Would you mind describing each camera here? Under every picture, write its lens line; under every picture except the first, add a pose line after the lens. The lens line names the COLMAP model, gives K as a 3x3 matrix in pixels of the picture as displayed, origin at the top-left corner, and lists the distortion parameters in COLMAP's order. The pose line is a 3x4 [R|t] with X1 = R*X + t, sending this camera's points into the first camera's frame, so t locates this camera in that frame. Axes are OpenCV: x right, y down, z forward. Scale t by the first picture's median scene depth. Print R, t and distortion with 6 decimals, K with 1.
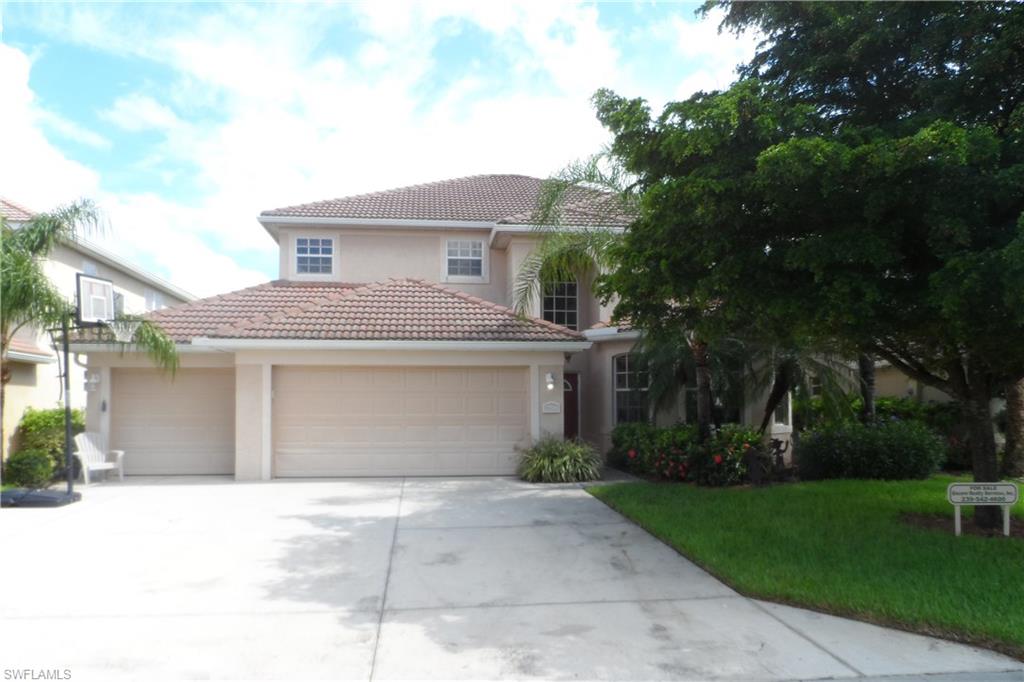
lens RADIAL K [[778.4, 0, 513.5], [0, 778.4, 380.2], [0, 0, 1]] dist [-0.011041, 0.005047]
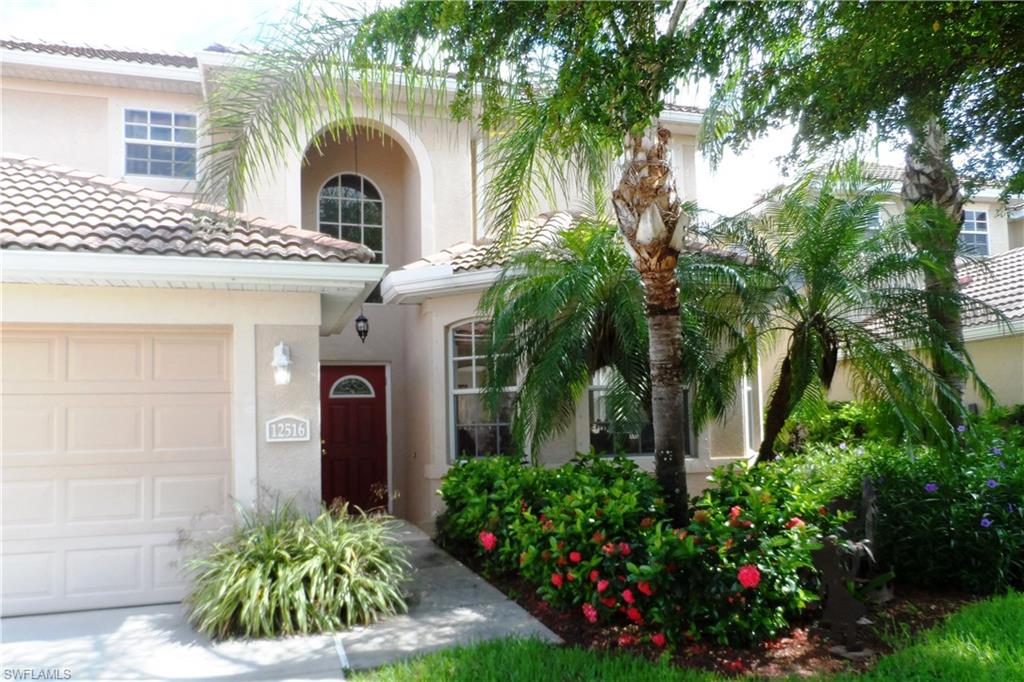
lens RADIAL K [[778.4, 0, 513.5], [0, 778.4, 380.2], [0, 0, 1]] dist [-0.011041, 0.005047]
pose [[0.981870, -0.007855, 0.189391, 0.088407], [0.013241, 0.999543, -0.027190, 0.022474], [-0.189091, 0.029205, 0.981525, 0.588465]]
